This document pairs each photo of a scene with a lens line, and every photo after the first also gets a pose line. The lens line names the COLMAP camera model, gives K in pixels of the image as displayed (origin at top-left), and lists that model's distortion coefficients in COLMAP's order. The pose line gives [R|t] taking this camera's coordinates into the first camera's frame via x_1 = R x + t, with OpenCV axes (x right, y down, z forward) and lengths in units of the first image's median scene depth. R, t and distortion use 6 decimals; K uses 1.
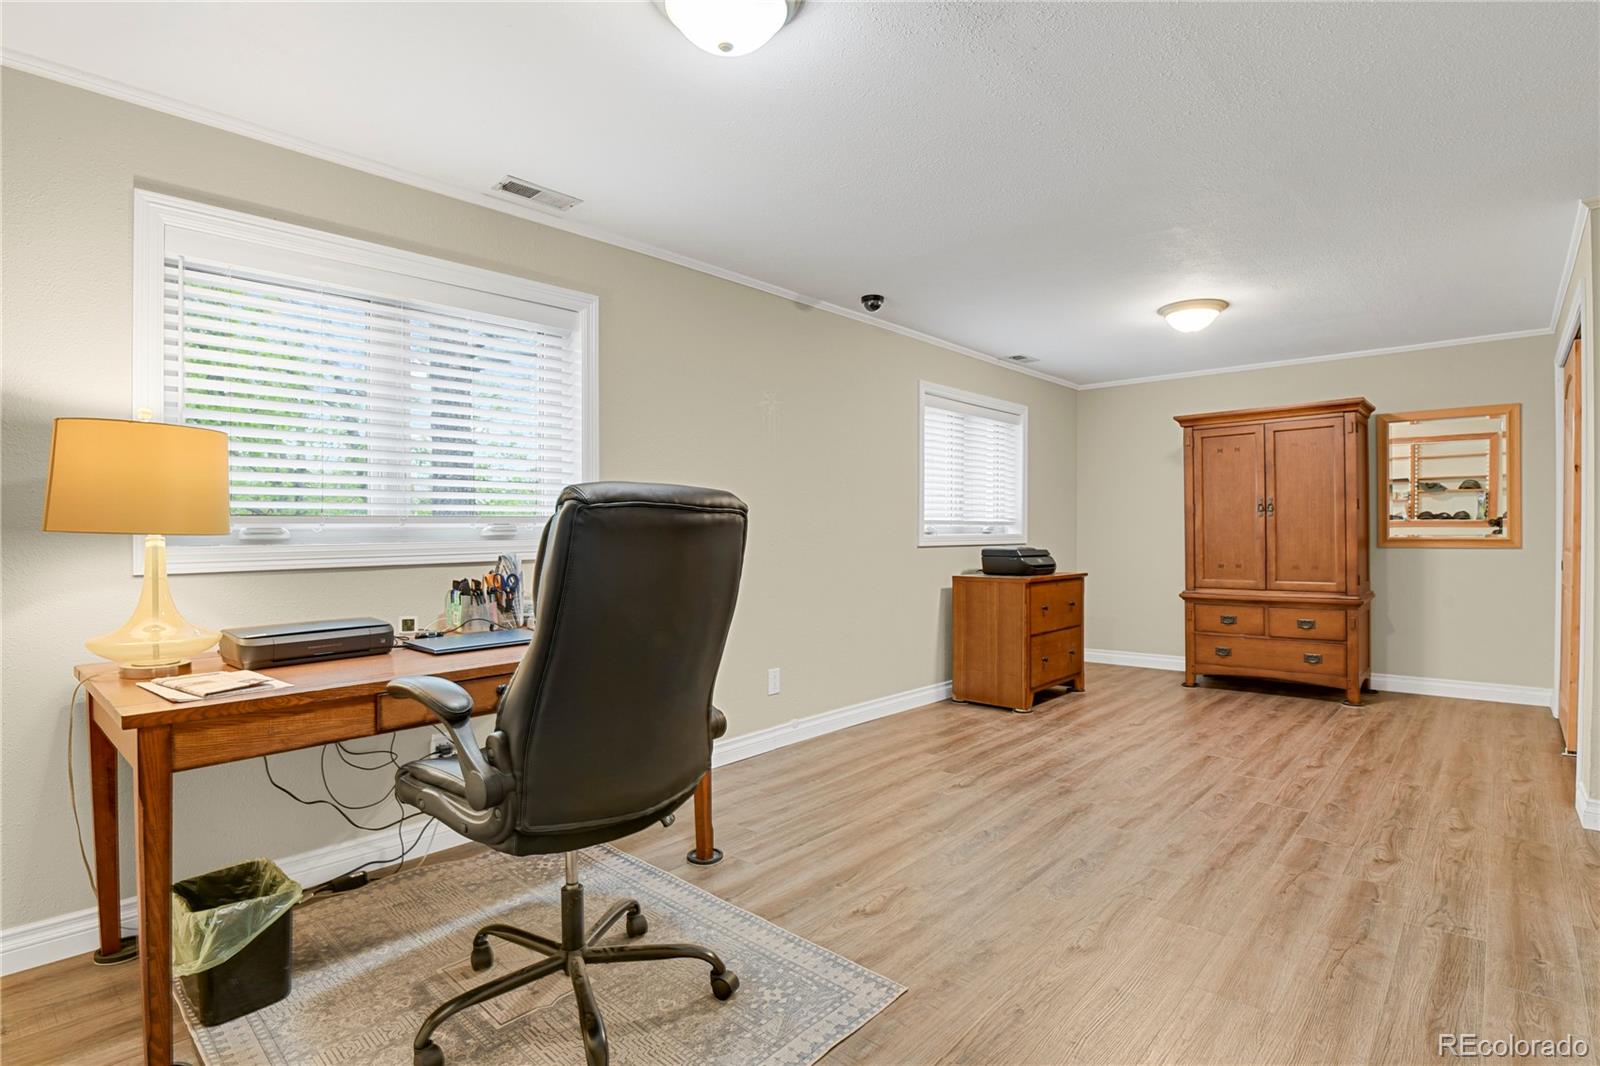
lens RADIAL K [[788.5, 0, 800.5], [0, 788.5, 533.0], [0, 0, 1]] dist [-0.017573, -0.001280]
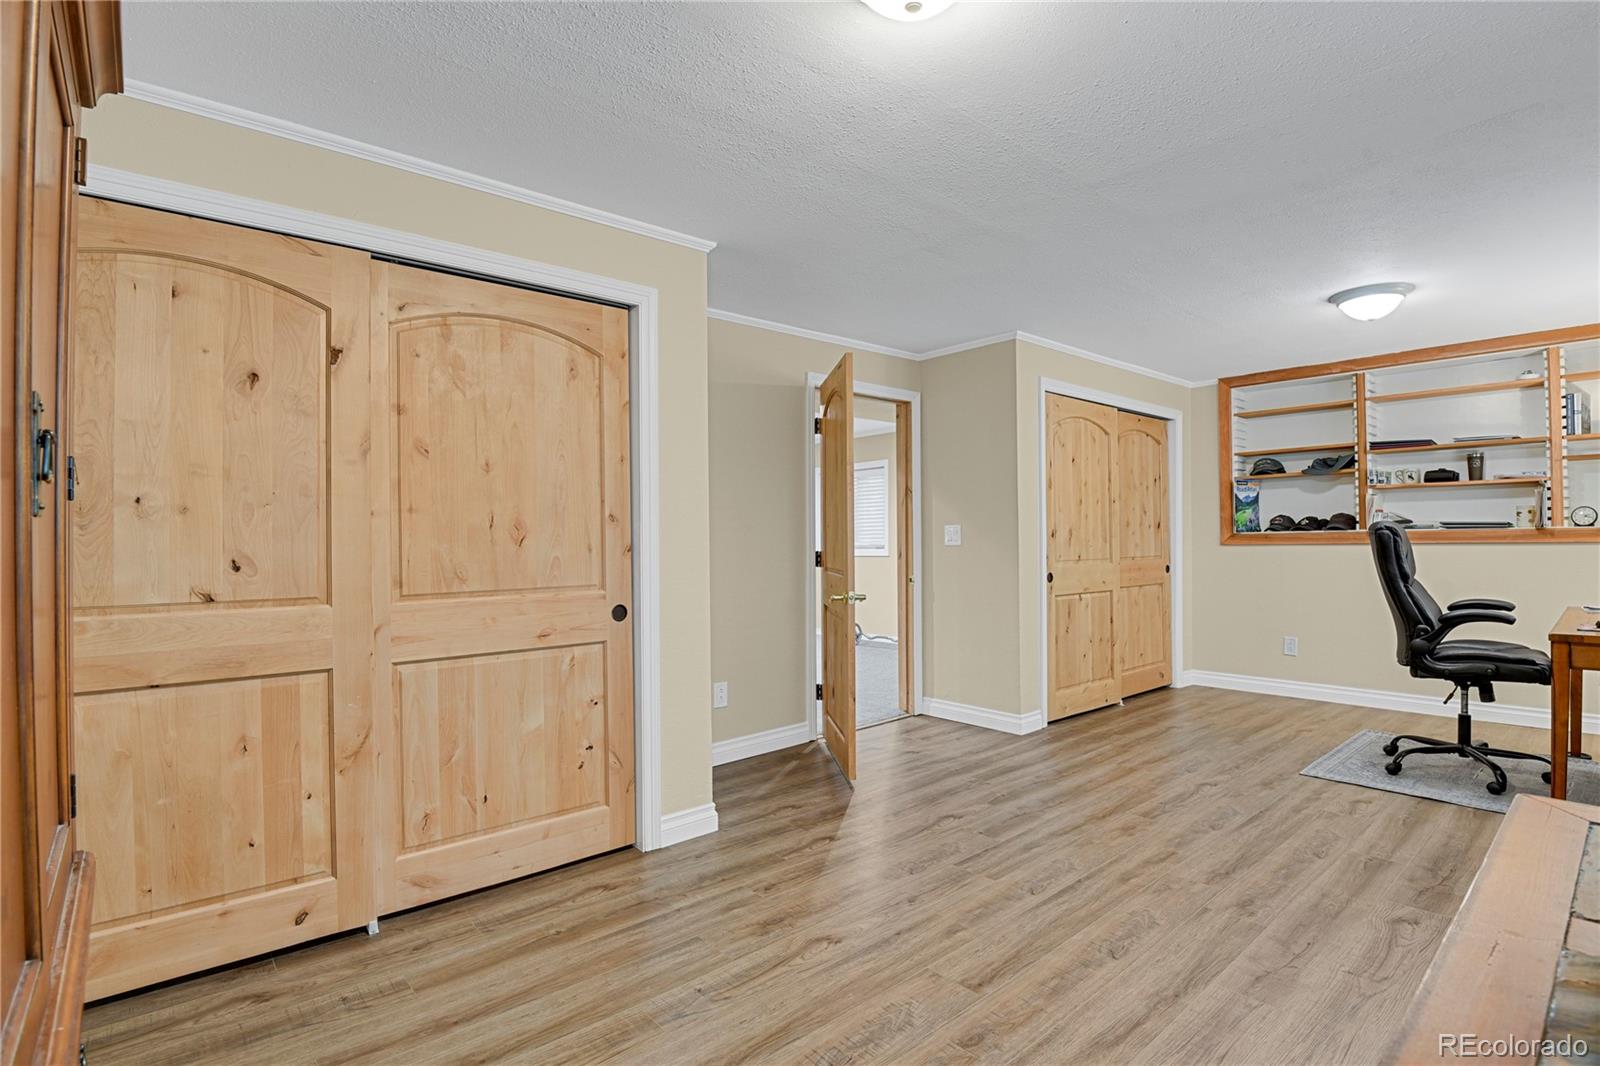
lens RADIAL K [[788.5, 0, 798.9], [0, 788.5, 531.3], [0, 0, 1]] dist [-0.017573, -0.001280]
pose [[-0.993884, 0.006369, 0.110248, 0.798139], [0.006865, 0.999968, 0.004124, -0.033307], [-0.110218, 0.004856, -0.993896, 2.108851]]
